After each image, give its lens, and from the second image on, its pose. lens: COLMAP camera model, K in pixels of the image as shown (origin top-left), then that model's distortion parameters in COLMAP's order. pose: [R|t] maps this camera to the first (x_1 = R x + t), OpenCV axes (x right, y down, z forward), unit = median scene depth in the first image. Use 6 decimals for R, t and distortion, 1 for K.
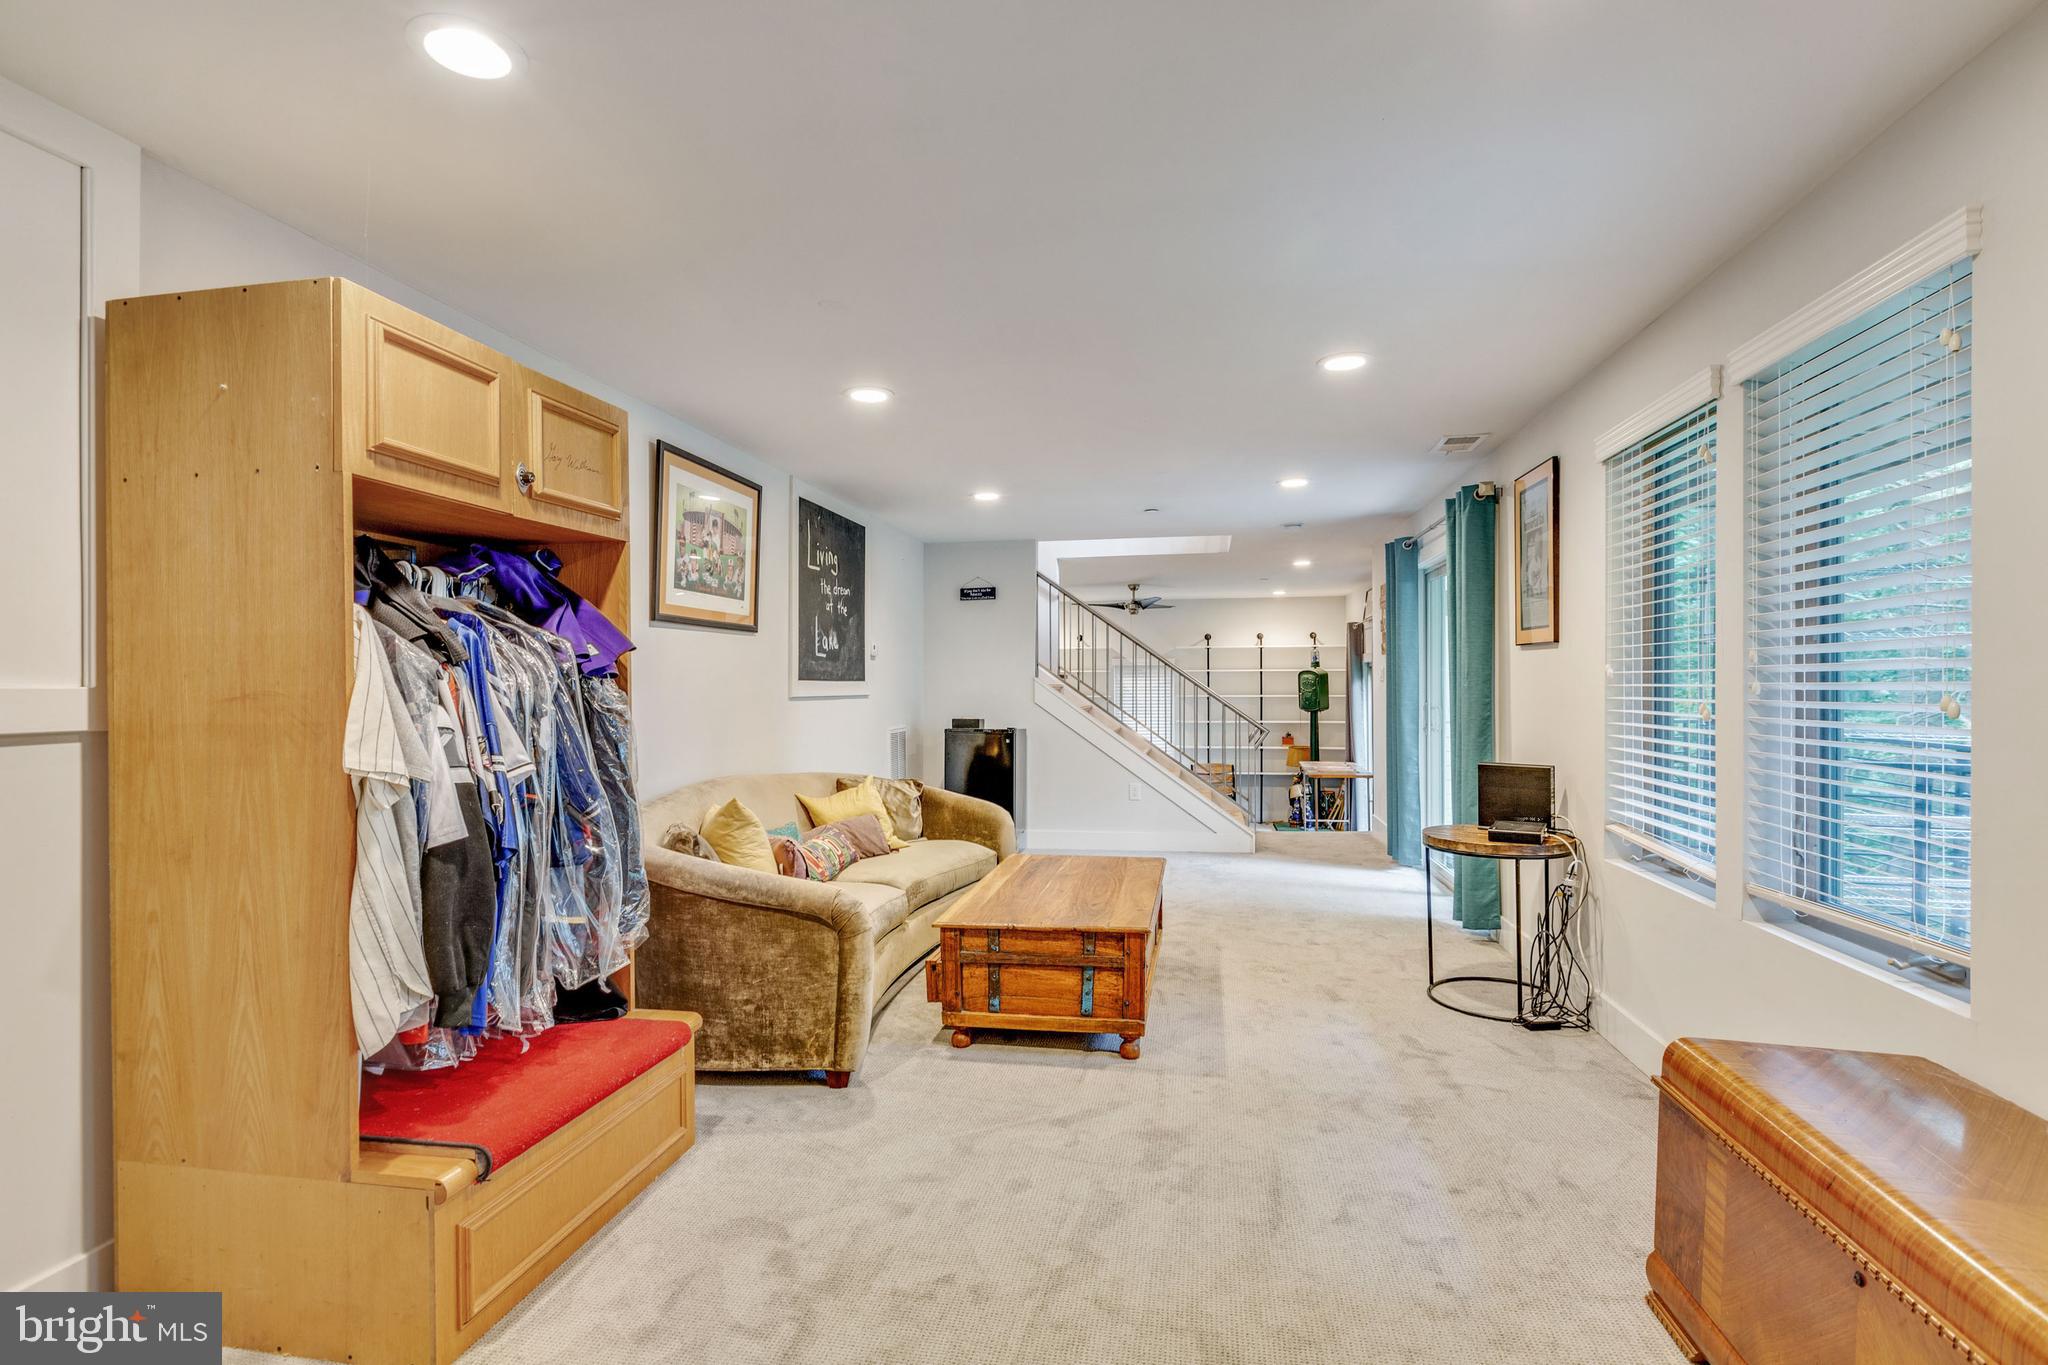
lens RADIAL K [[963.0, 0, 1017.6], [0, 963.0, 665.2], [0, 0, 1]] dist [-0.000520, -0.000990]
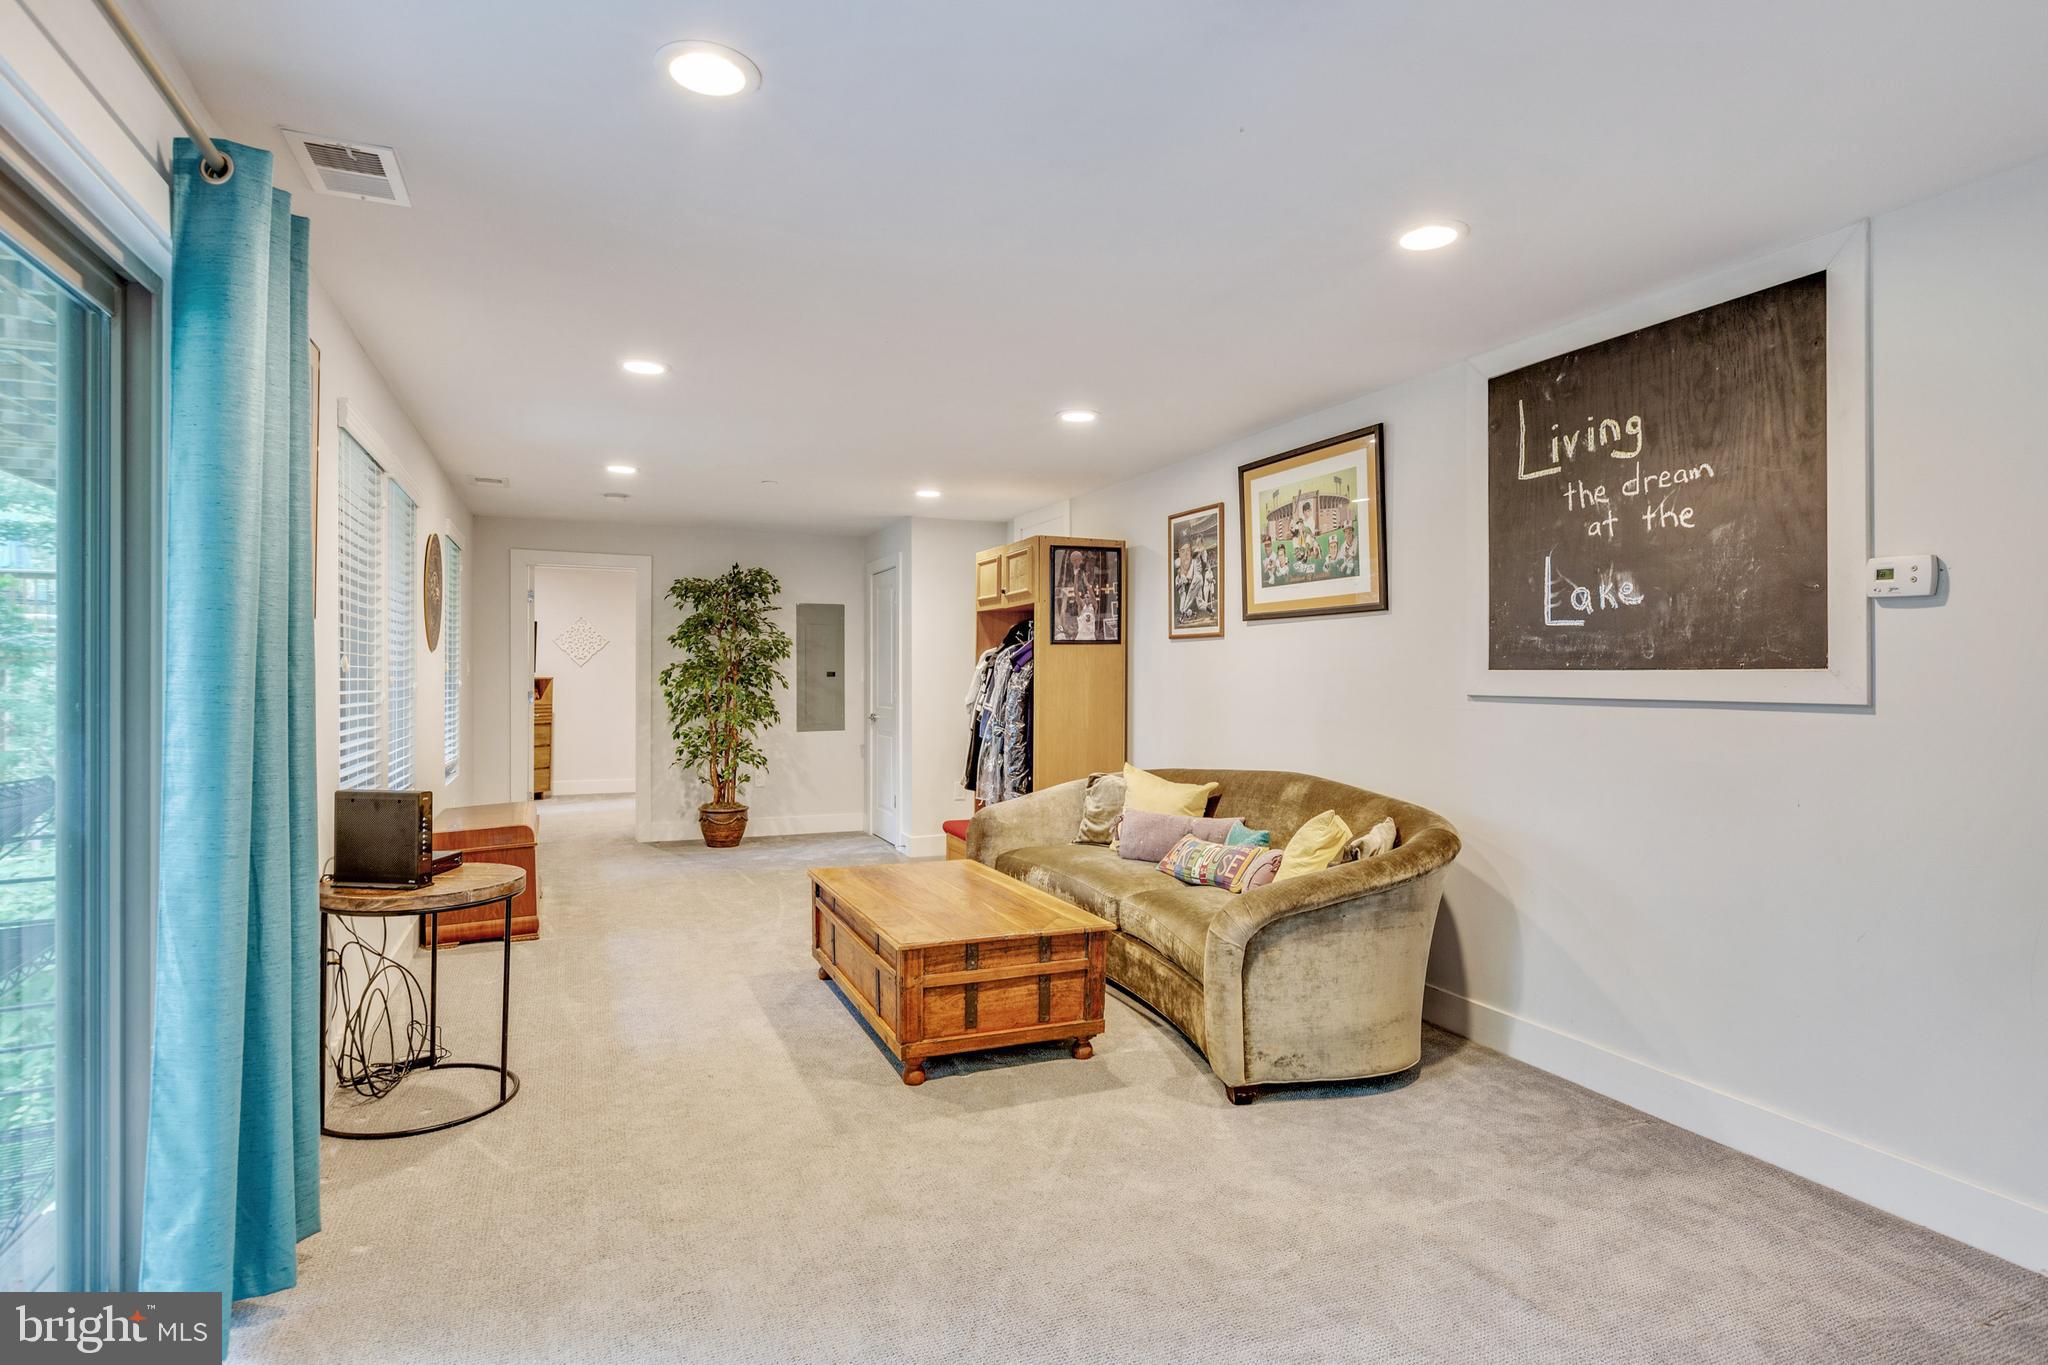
lens RADIAL K [[997.6, 0, 1018.2], [0, 997.6, 668.1], [0, 0, 1]] dist [0.000262, 0.000019]
pose [[-0.823144, -0.002225, -0.567829, 0.483022], [0.011598, 0.999718, -0.020730, 0.029428], [0.567715, -0.023650, -0.822885, 1.657594]]
